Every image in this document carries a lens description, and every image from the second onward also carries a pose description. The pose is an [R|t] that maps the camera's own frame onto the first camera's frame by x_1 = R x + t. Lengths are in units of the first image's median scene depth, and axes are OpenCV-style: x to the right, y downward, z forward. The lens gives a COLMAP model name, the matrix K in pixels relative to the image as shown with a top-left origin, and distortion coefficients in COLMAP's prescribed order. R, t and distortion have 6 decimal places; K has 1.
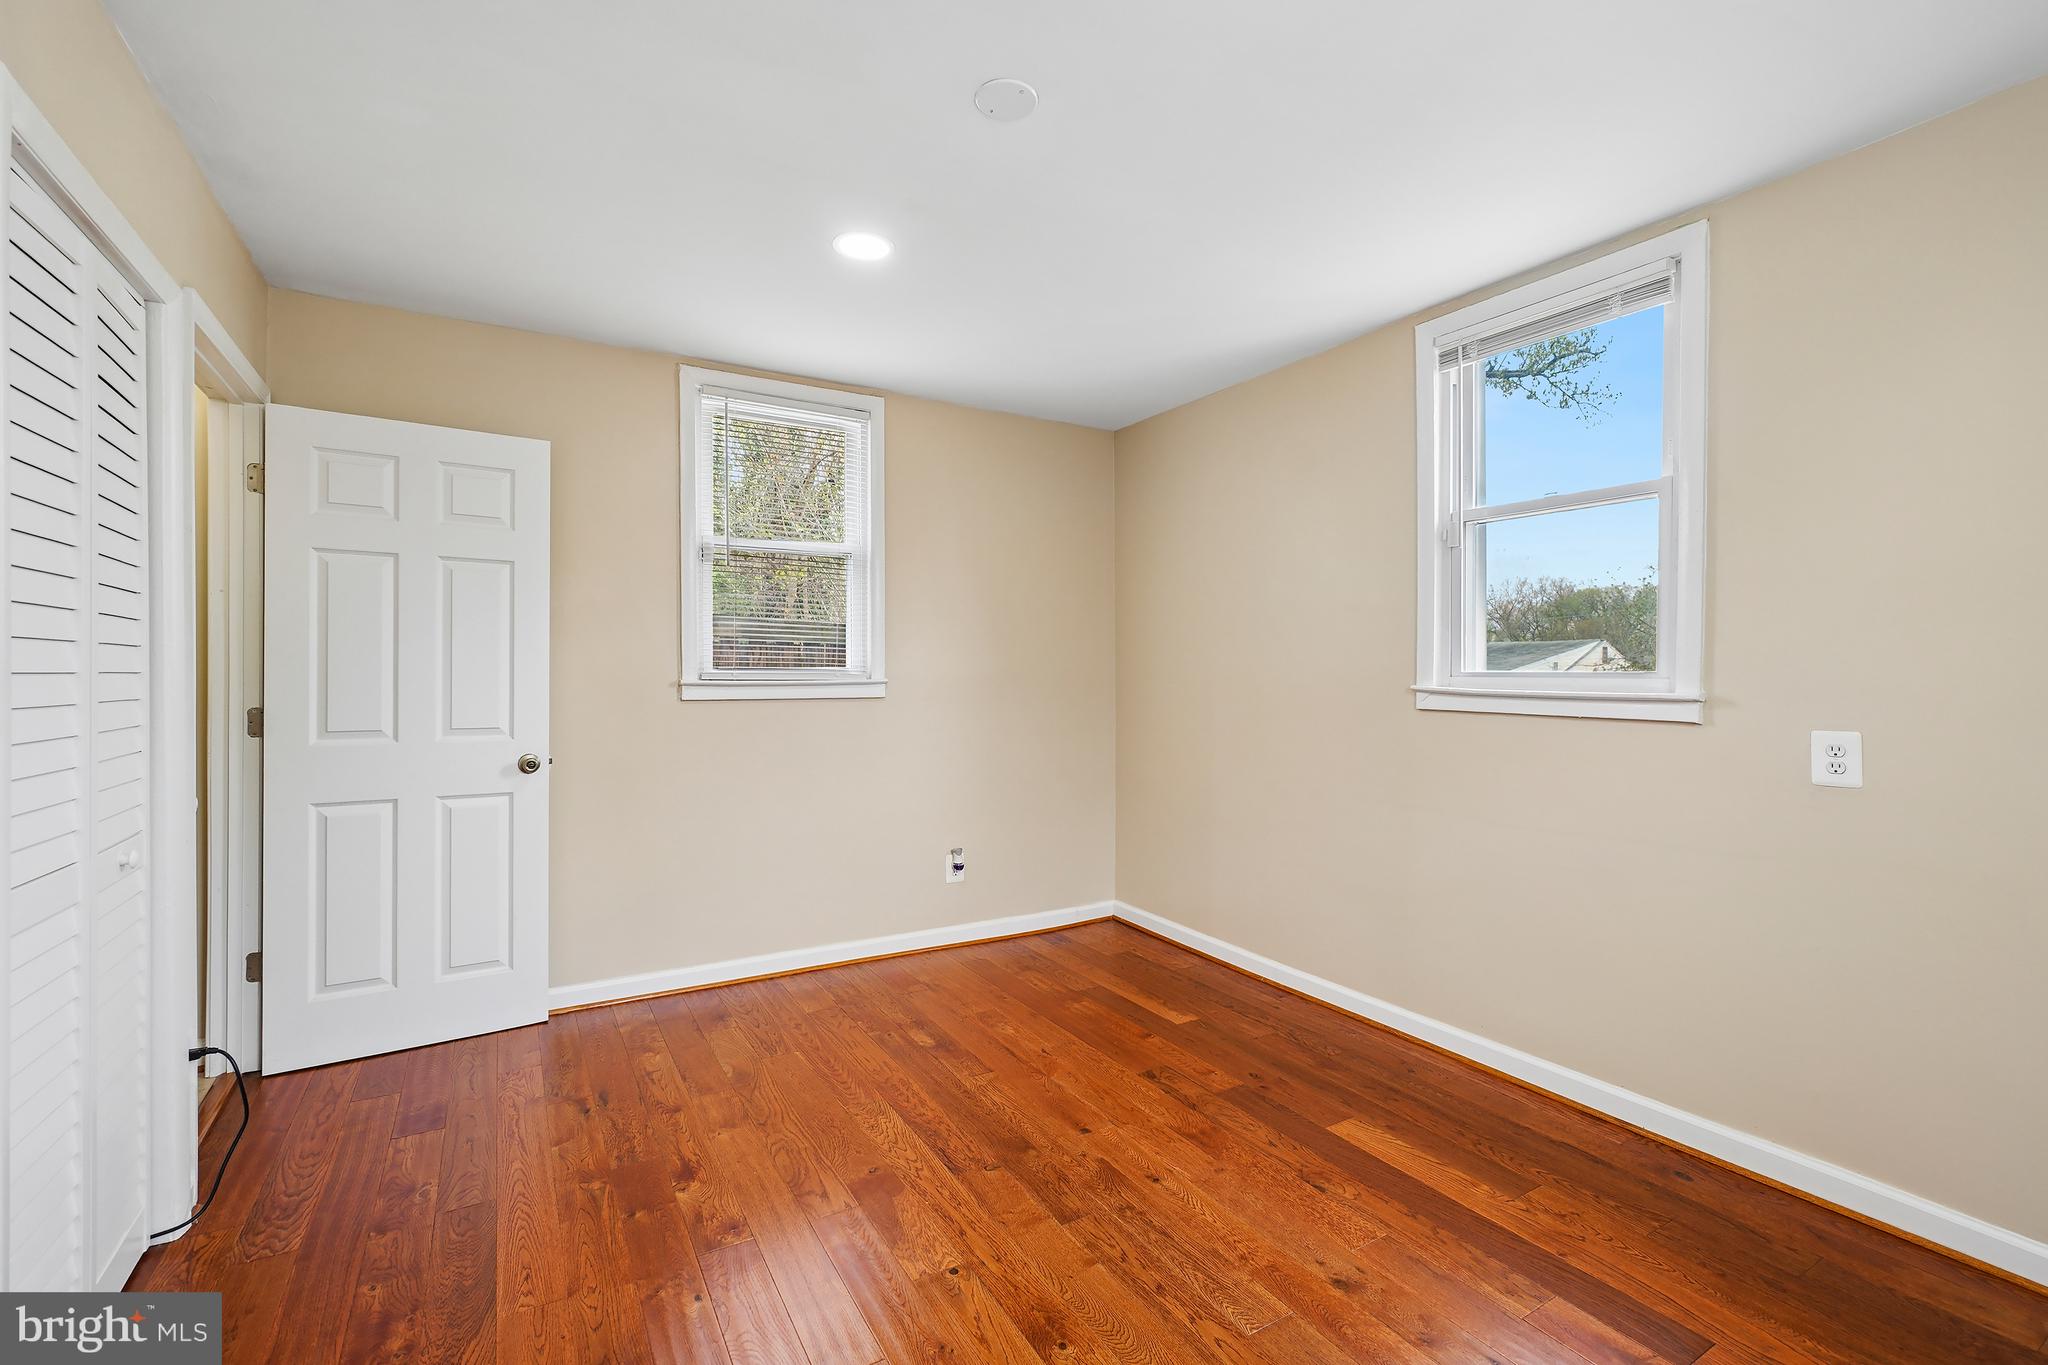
lens RADIAL K [[886.9, 0, 1017.1], [0, 886.9, 682.1], [0, 0, 1]] dist [-0.012683, 0.006054]
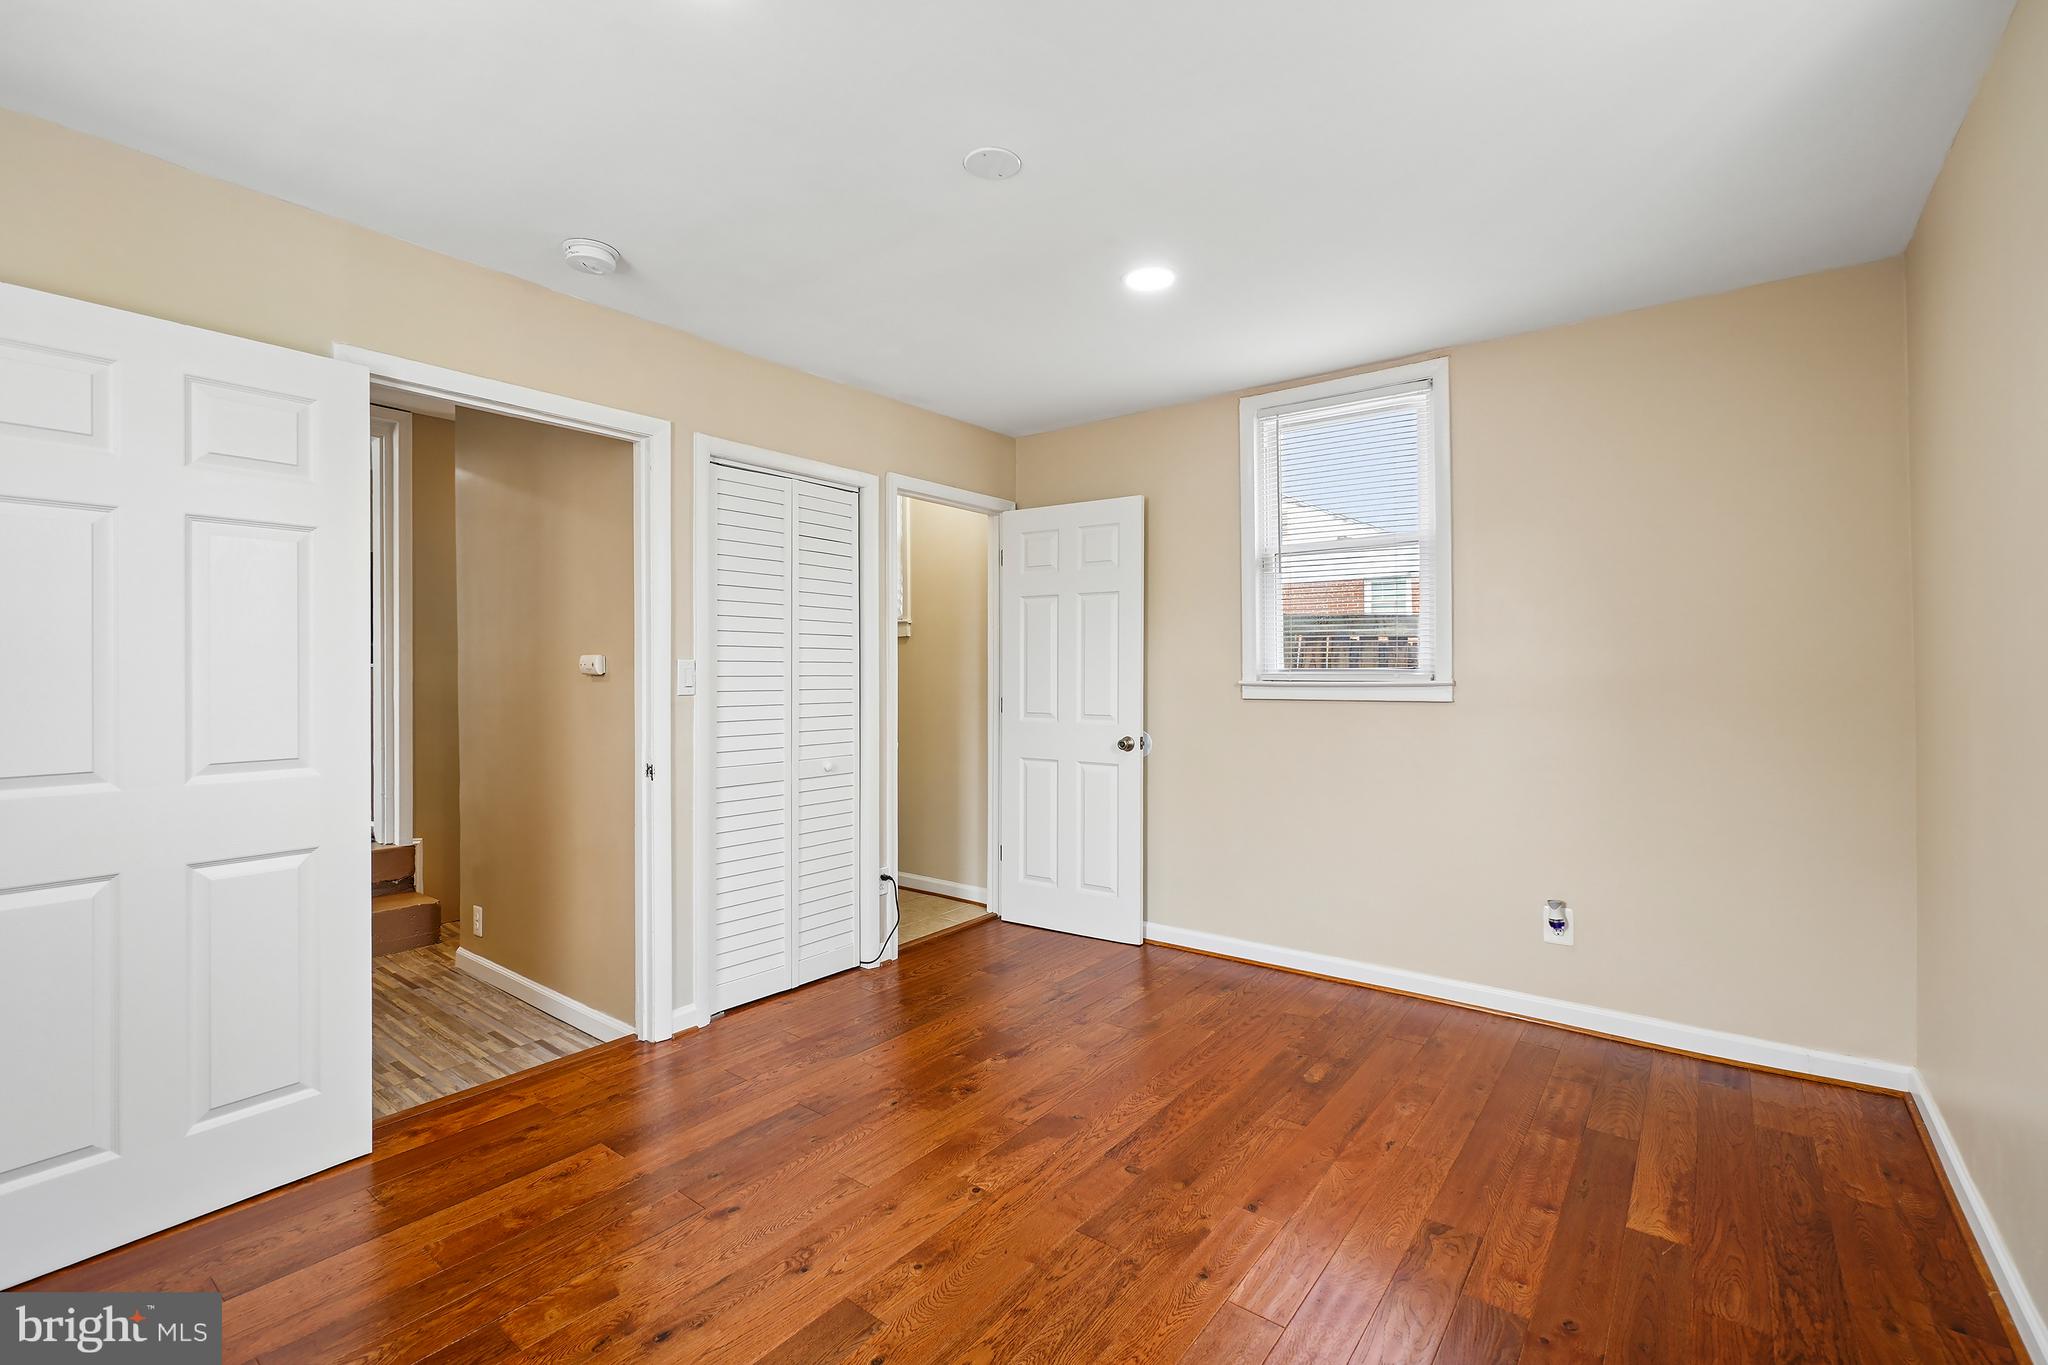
lens RADIAL K [[886.9, 0, 1030.7], [0, 886.9, 672.8], [0, 0, 1]] dist [-0.012683, 0.006054]
pose [[0.380640, -0.002886, -0.924719, 0.601976], [-0.005945, 0.999967, -0.005568, -0.004664], [0.924704, 0.007617, 0.380610, 0.359725]]
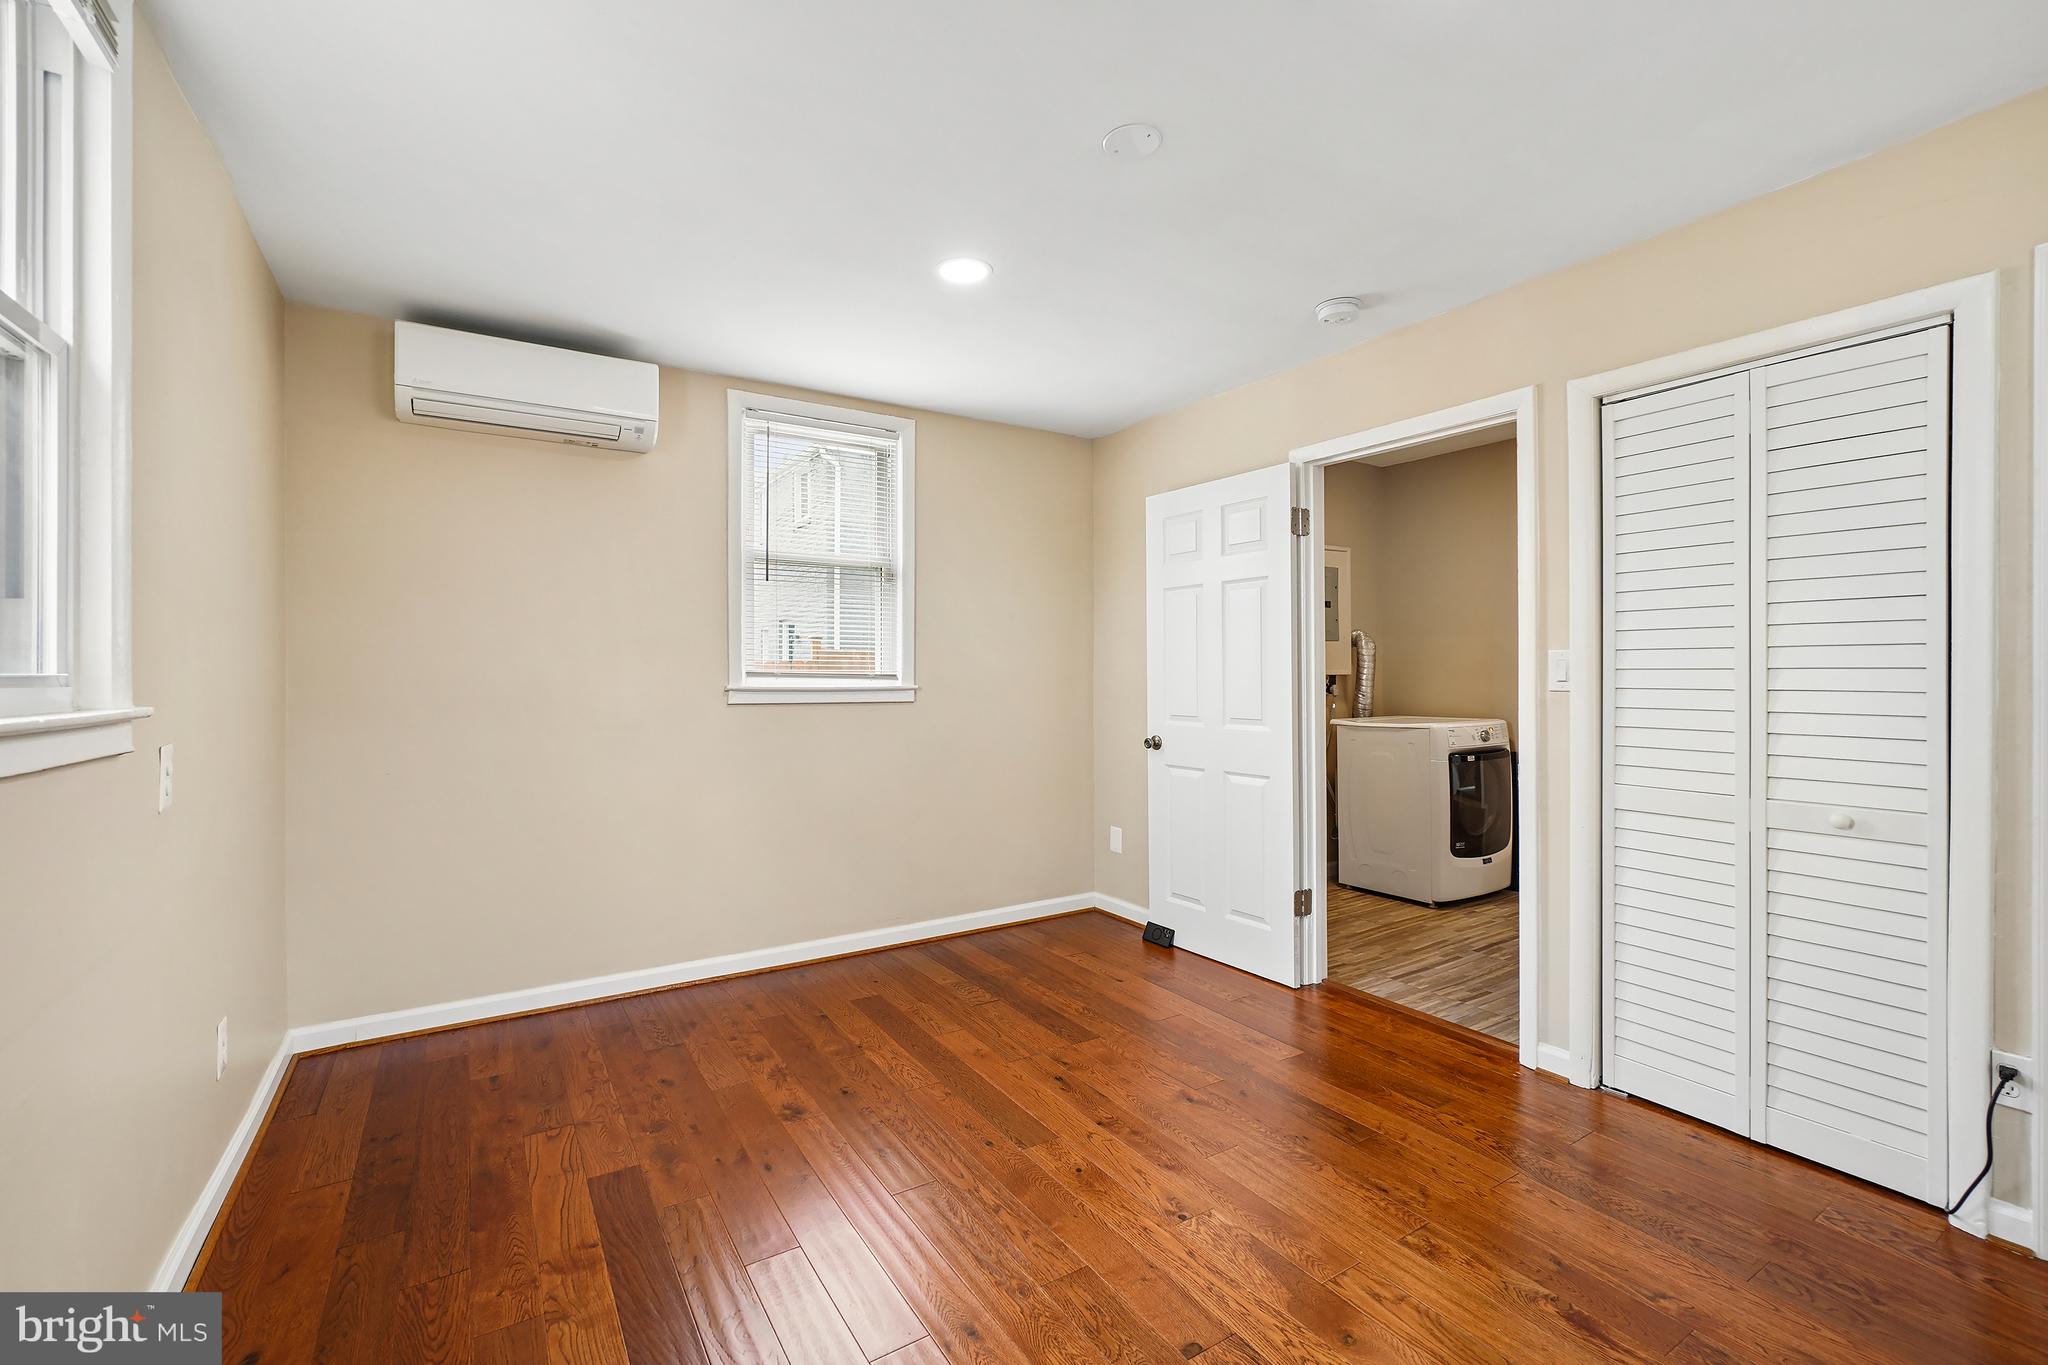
lens RADIAL K [[886.9, 0, 1018.6], [0, 886.9, 678.4], [0, 0, 1]] dist [-0.012683, 0.006054]
pose [[-0.999391, 0.003586, -0.034708, 0.097003], [0.002980, 0.999842, 0.017514, -0.011444], [0.034765, 0.017400, -0.999244, 1.207918]]
